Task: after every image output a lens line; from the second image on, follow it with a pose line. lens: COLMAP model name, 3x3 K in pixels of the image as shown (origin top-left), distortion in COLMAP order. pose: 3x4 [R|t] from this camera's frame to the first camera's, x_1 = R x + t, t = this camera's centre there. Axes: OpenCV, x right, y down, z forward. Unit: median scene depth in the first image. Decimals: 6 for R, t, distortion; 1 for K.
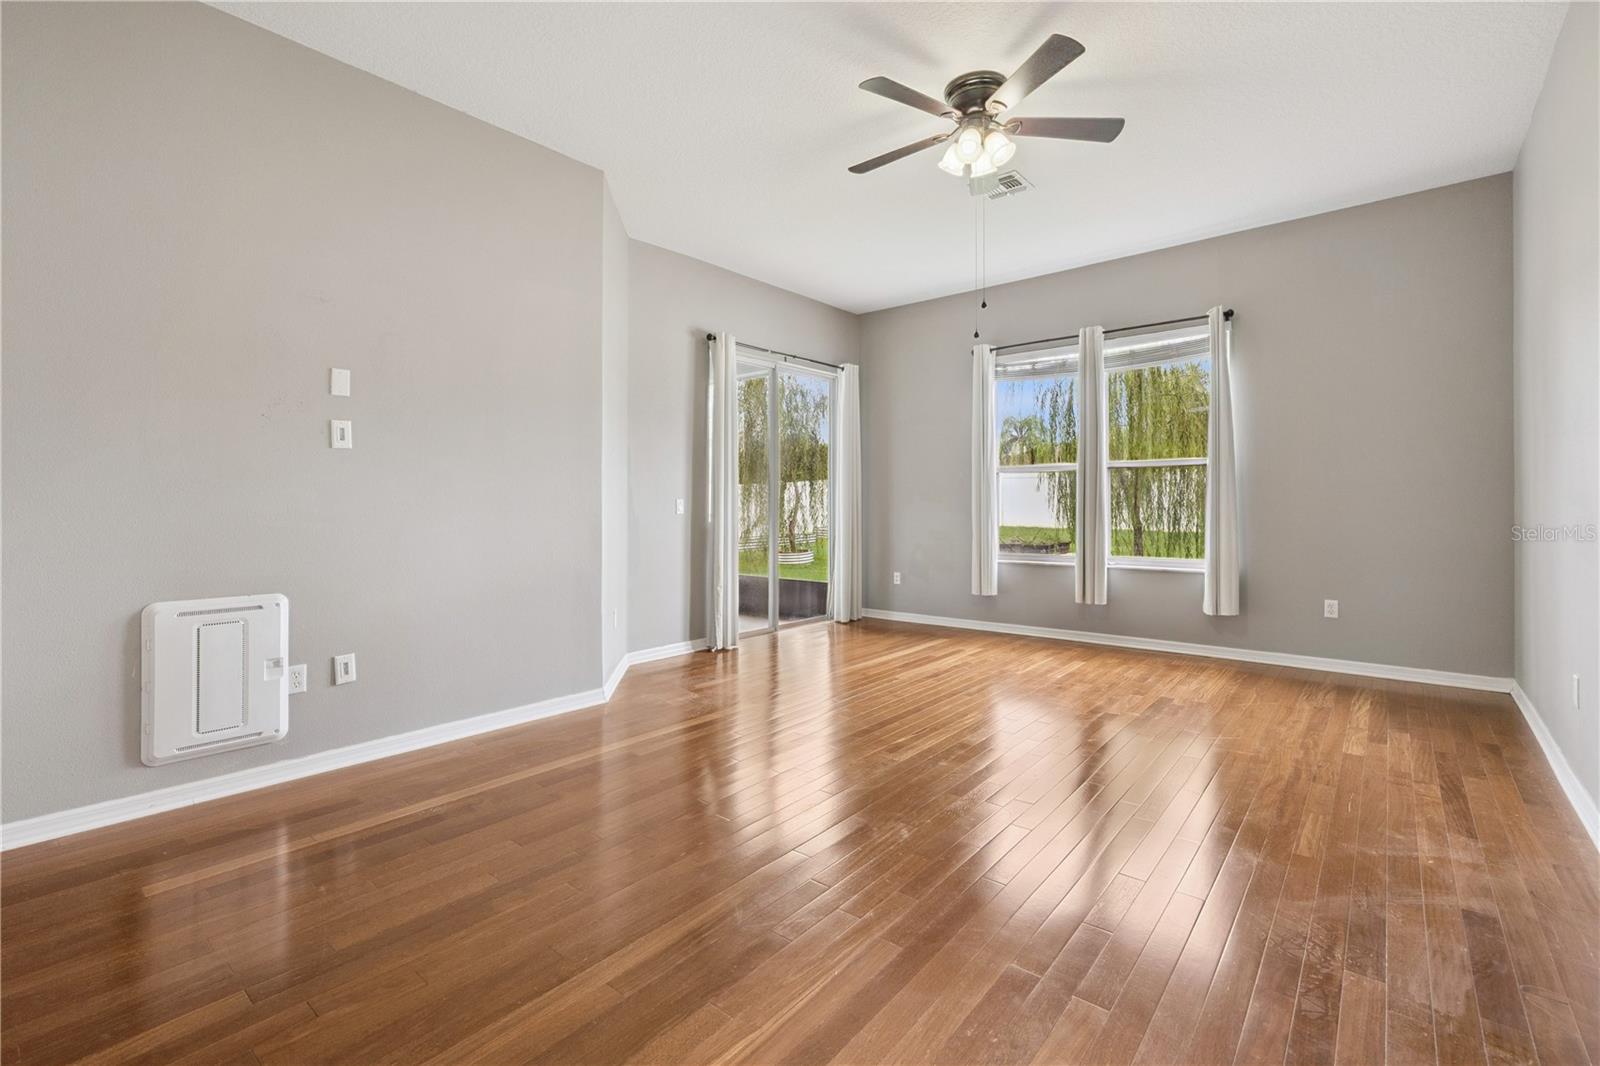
lens RADIAL K [[702.6, 0, 794.0], [0, 702.6, 522.8], [0, 0, 1]] dist [-0.001613, -0.000788]
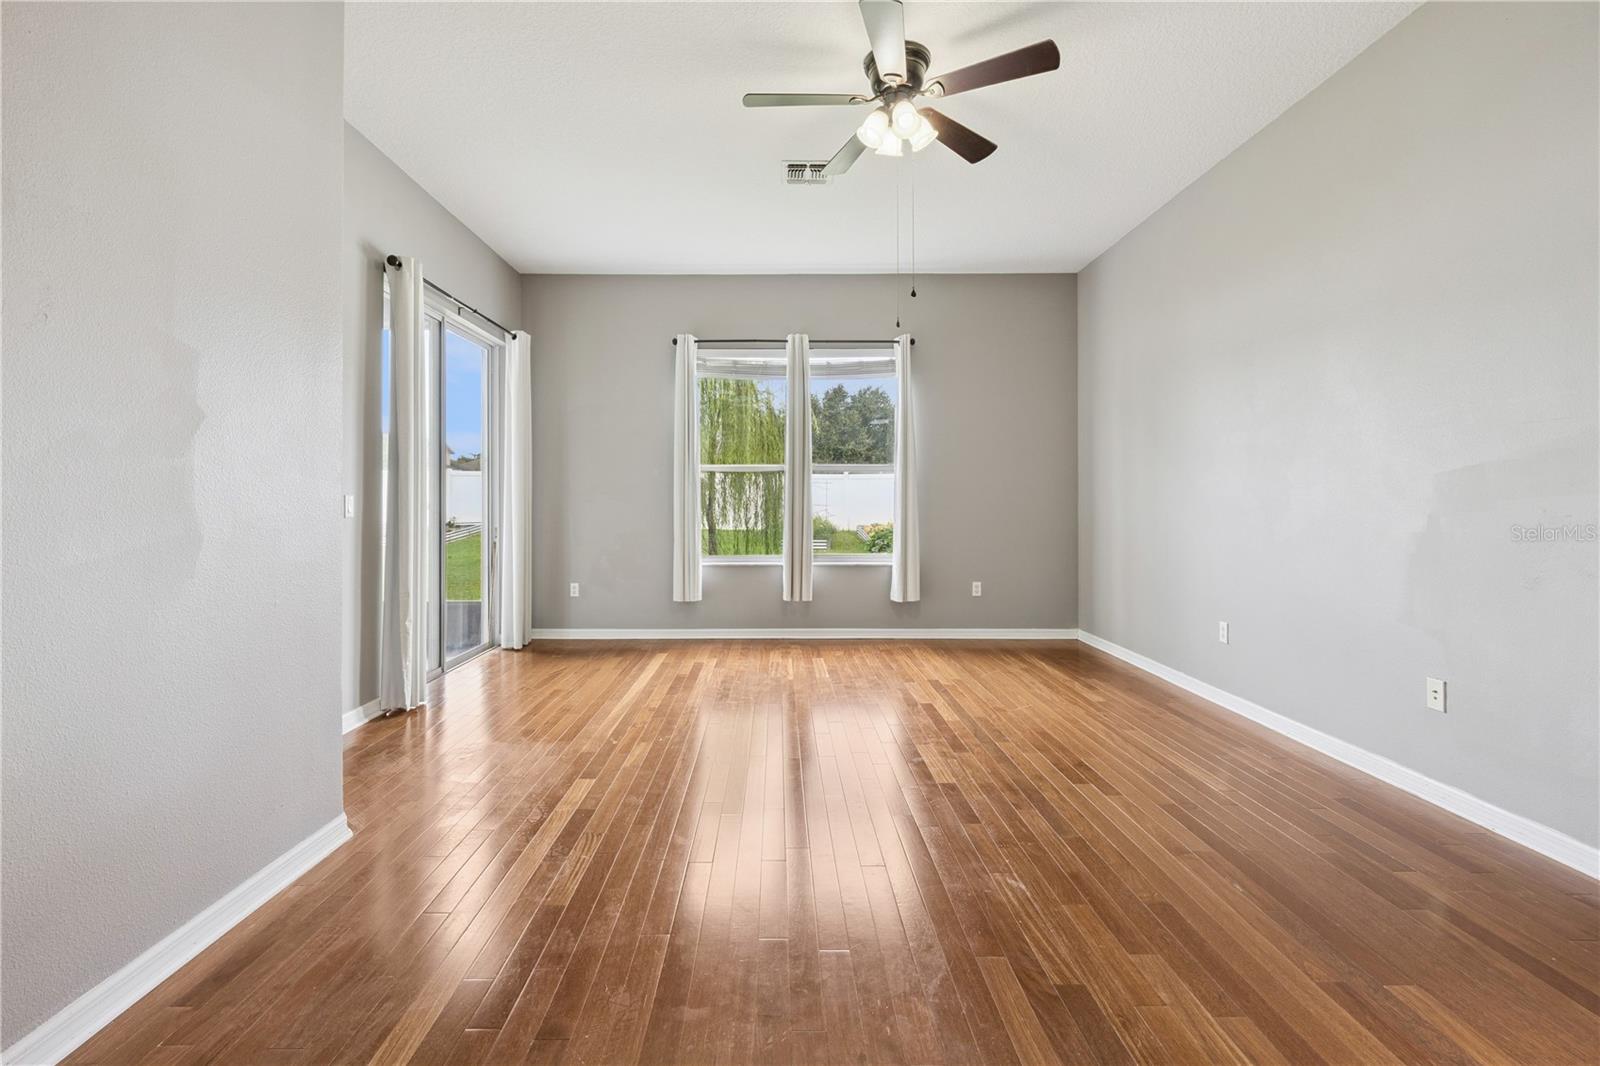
lens RADIAL K [[702.6, 0, 793.7], [0, 702.6, 517.6], [0, 0, 1]] dist [-0.001613, -0.000788]
pose [[0.764474, -0.007207, 0.644614, -0.246204], [0.012014, 0.999923, -0.003069, -0.004637], [-0.644542, 0.010090, 0.764502, 0.205827]]
